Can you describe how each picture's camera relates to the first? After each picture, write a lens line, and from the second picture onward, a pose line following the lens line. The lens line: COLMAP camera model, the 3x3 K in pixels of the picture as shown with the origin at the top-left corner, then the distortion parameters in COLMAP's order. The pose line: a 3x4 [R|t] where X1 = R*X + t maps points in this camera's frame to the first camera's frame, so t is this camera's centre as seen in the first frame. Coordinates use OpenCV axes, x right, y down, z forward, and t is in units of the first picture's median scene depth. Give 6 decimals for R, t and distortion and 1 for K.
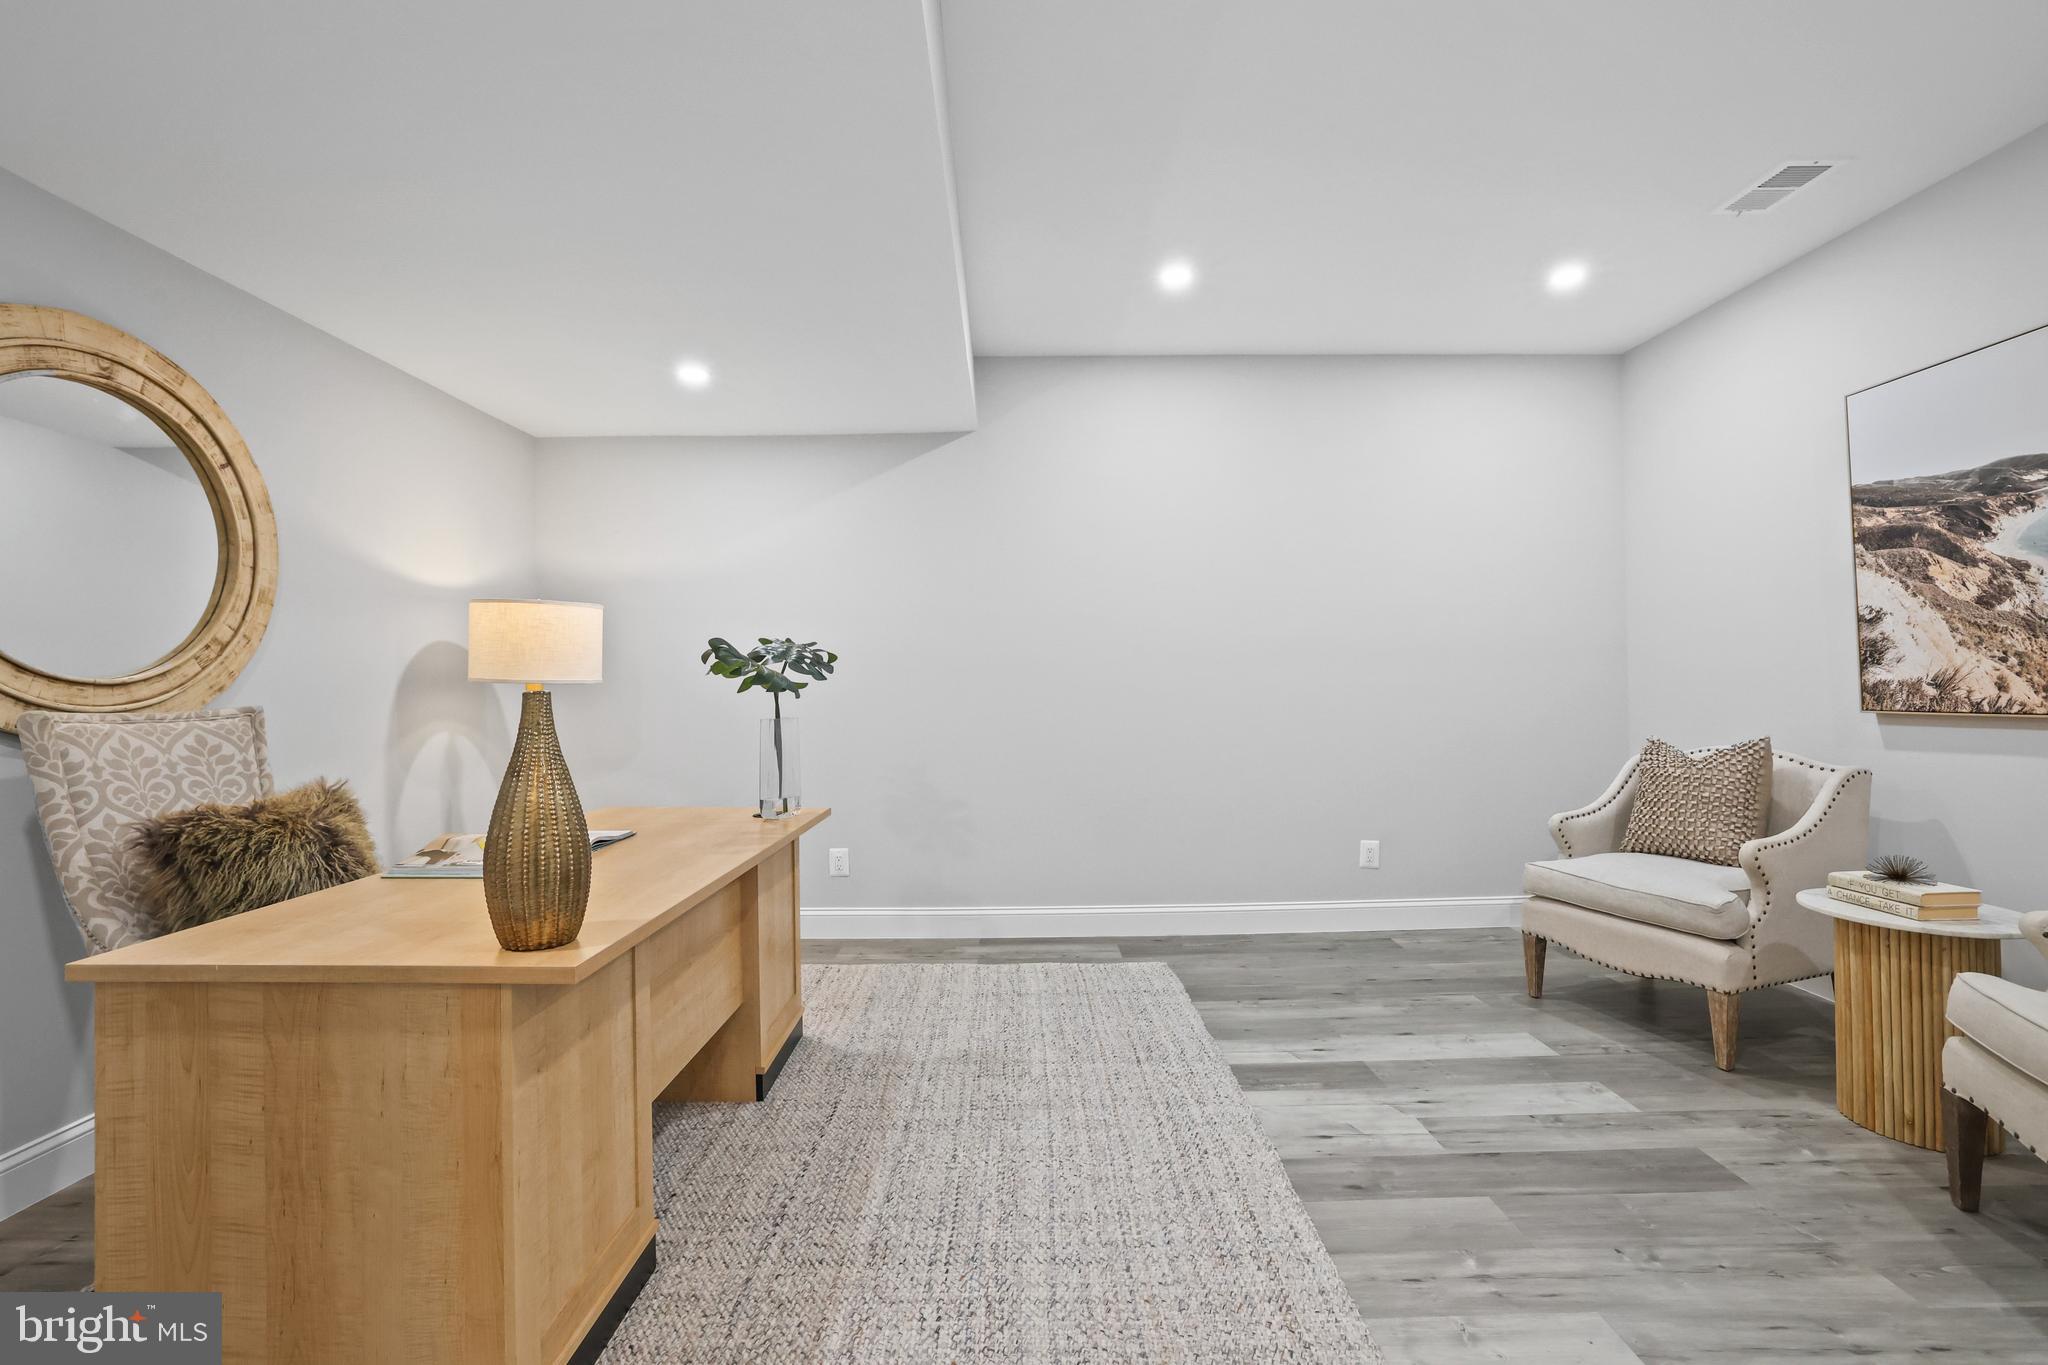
lens RADIAL K [[892.9, 0, 1018.0], [0, 892.9, 671.4], [0, 0, 1]] dist [-0.057566, 0.030606]
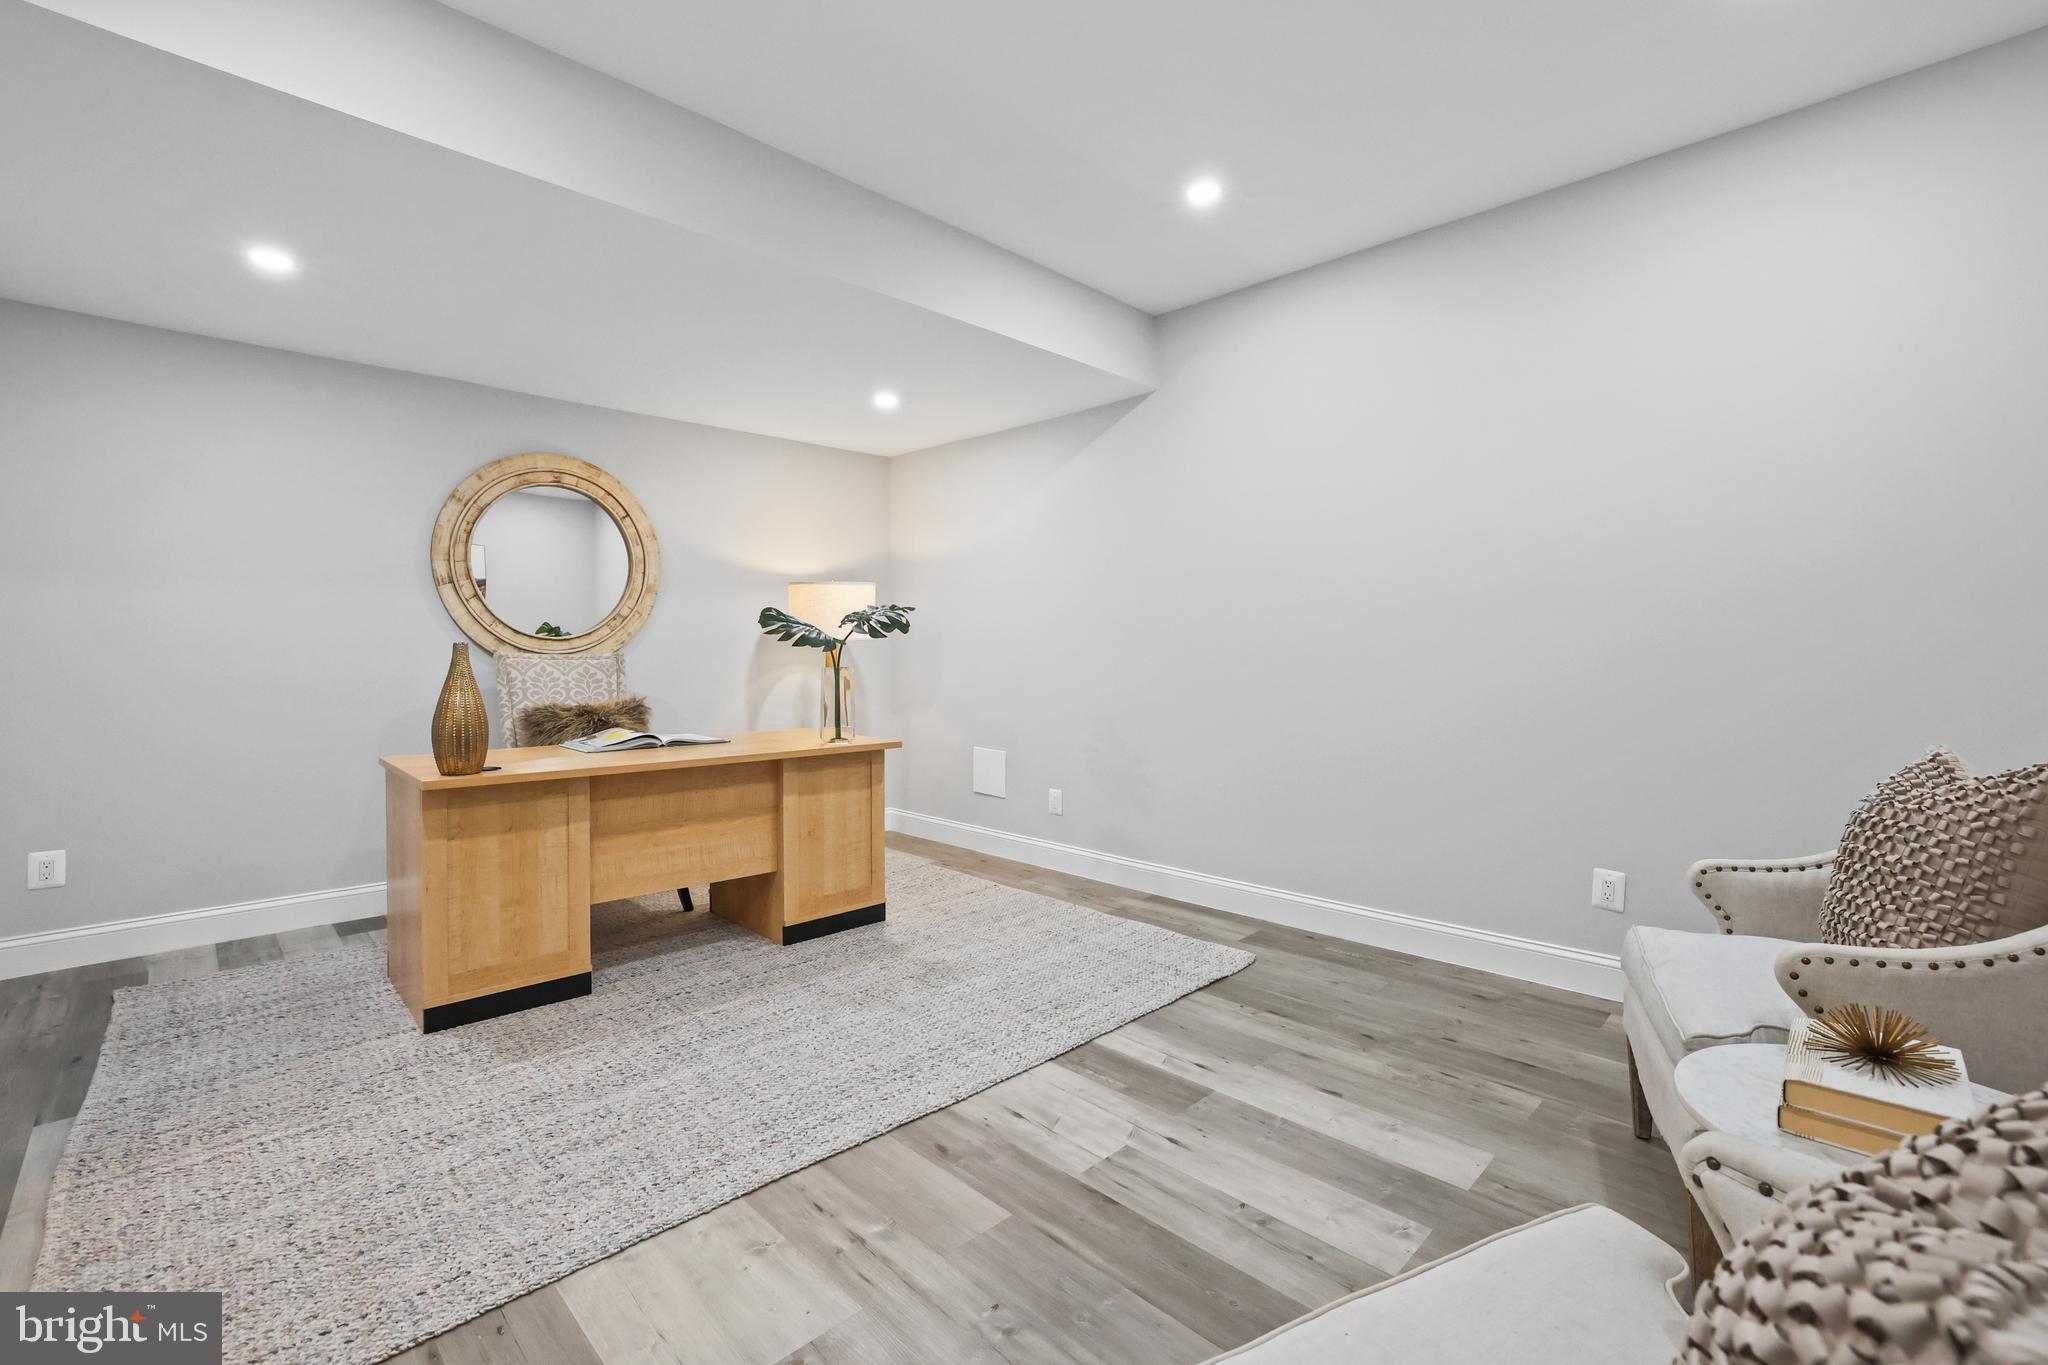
lens RADIAL K [[892.9, 0, 1018.0], [0, 892.9, 671.4], [0, 0, 1]] dist [-0.057566, 0.030606]
pose [[0.694891, 0.026175, -0.718639, 0.921050], [0.002587, 0.999240, 0.038897, 0.009871], [0.719111, -0.028888, 0.694295, 0.311261]]
